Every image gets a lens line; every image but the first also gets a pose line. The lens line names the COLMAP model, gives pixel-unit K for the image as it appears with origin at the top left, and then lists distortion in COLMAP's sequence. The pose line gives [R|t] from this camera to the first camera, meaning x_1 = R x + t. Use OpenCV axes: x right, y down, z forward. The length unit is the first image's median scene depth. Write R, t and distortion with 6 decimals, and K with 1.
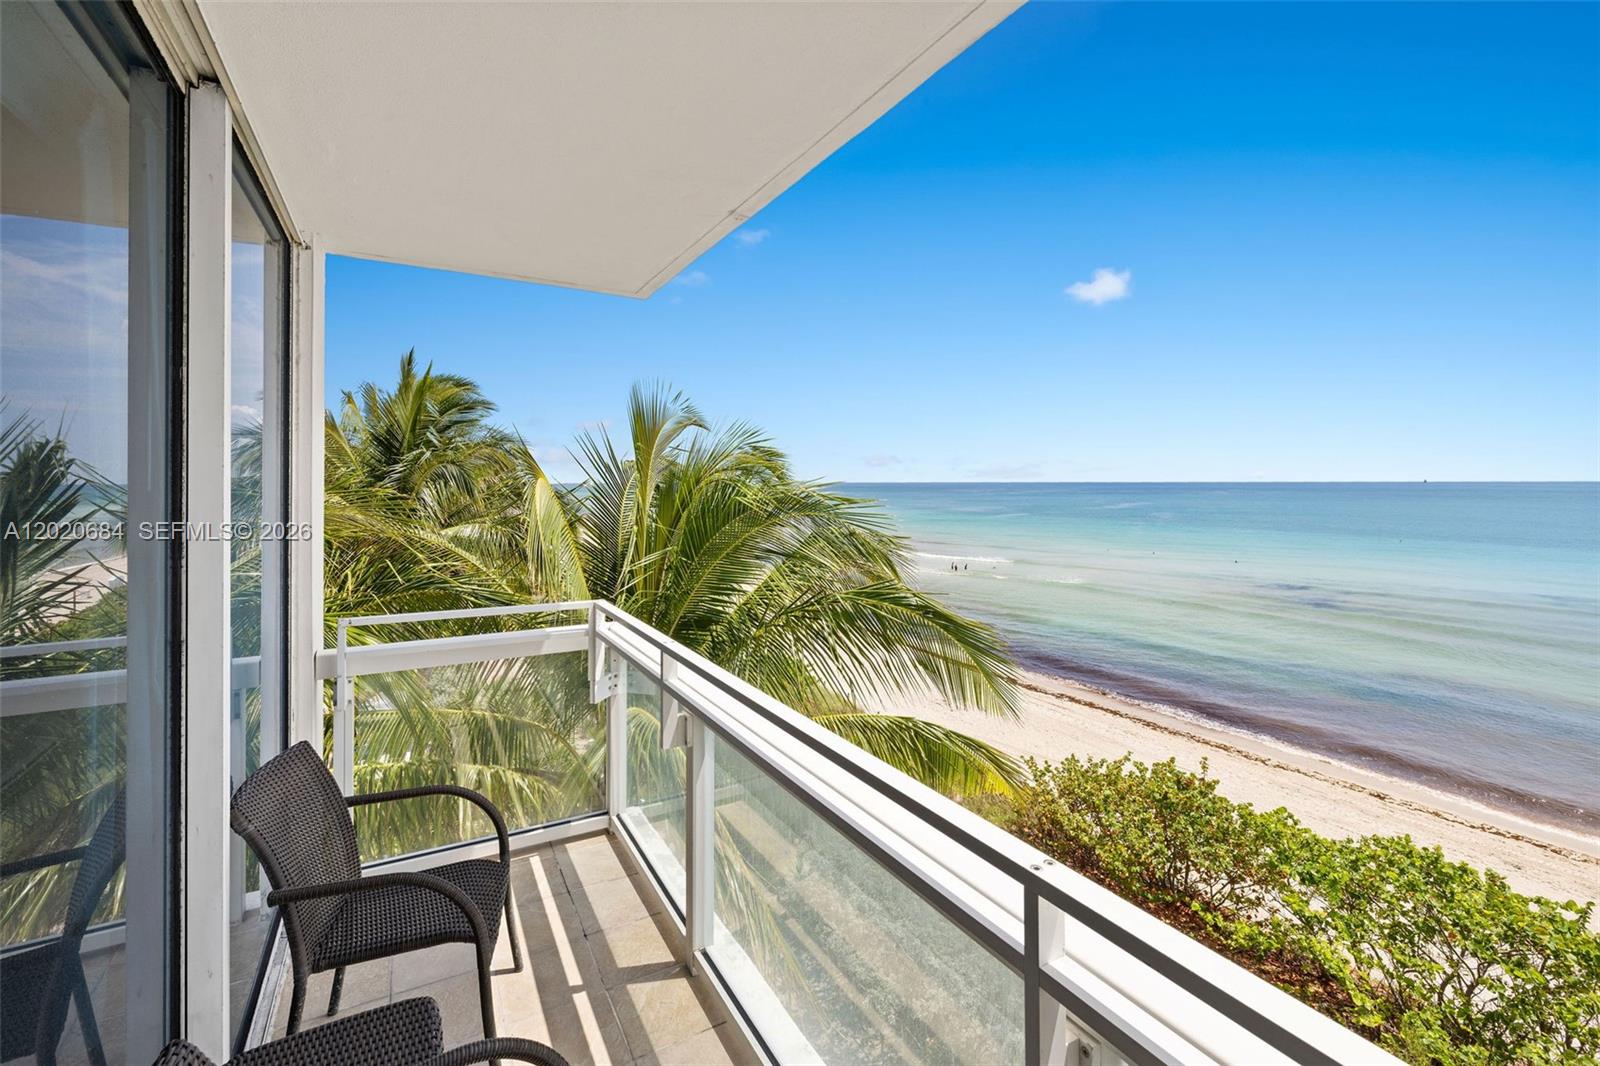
lens RADIAL K [[678.7, 0, 788.9], [0, 678.7, 485.8], [0, 0, 1]] dist [-0.001762, -0.000157]
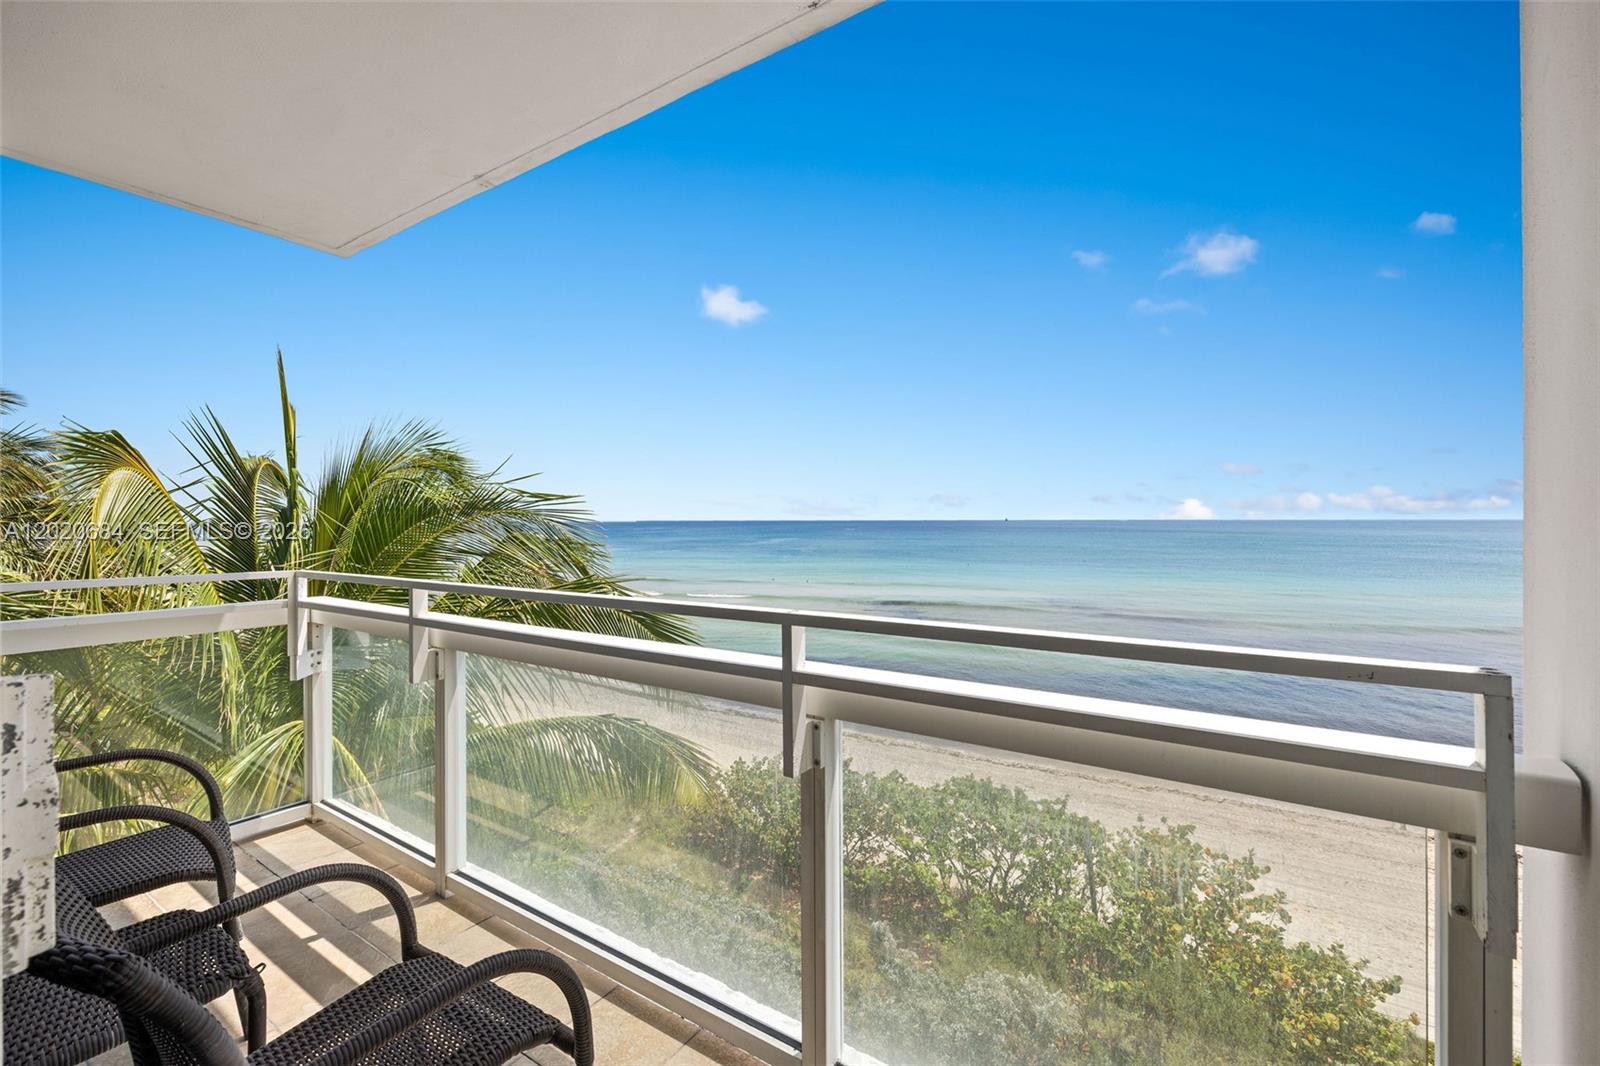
lens RADIAL K [[678.7, 0, 787.1], [0, 678.7, 532.0], [0, 0, 1]] dist [-0.001762, -0.000157]
pose [[0.890693, -0.005431, 0.454573, -0.061717], [-0.000089, 0.999927, 0.012121, 0.061046], [-0.454606, -0.010836, 0.890627, -0.073160]]
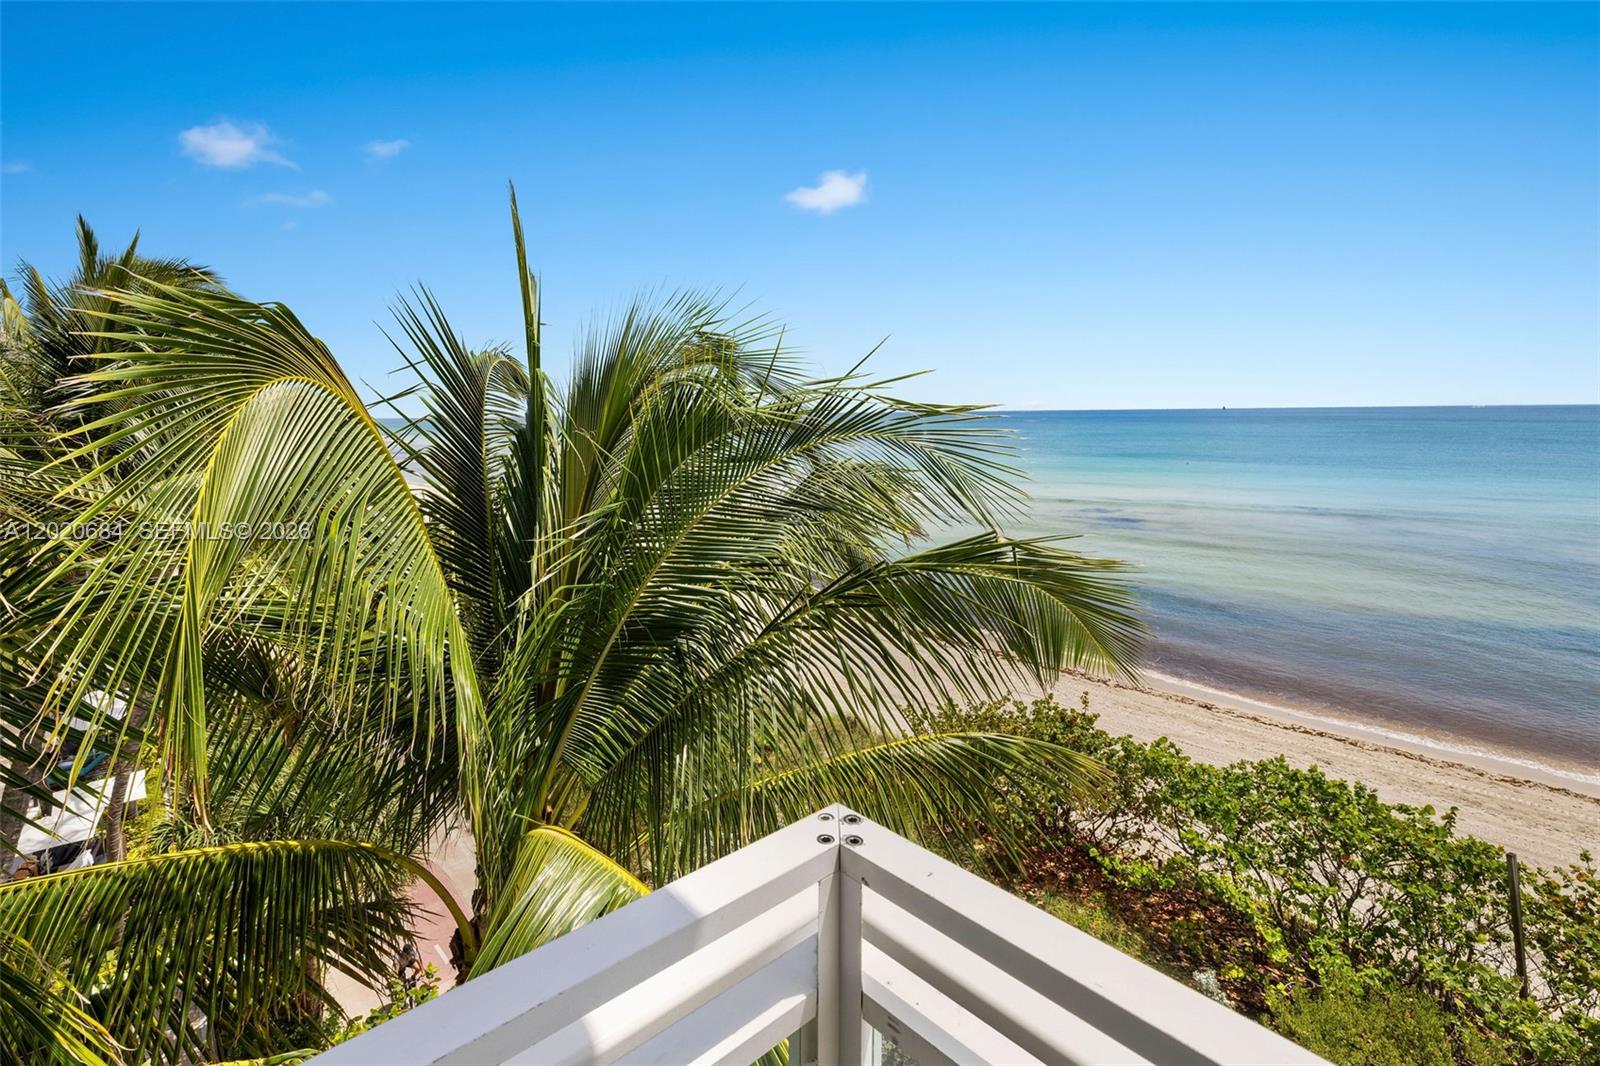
lens RADIAL K [[727.4, 0, 757.6], [0, 727.4, 449.9], [0, 0, 1]] dist [-0.007750, 0.000557]
pose [[0.976648, -0.015331, 0.214296, -0.194128], [0.004933, 0.998788, 0.048973, 0.025826], [-0.214787, -0.046772, 0.975540, 0.419107]]
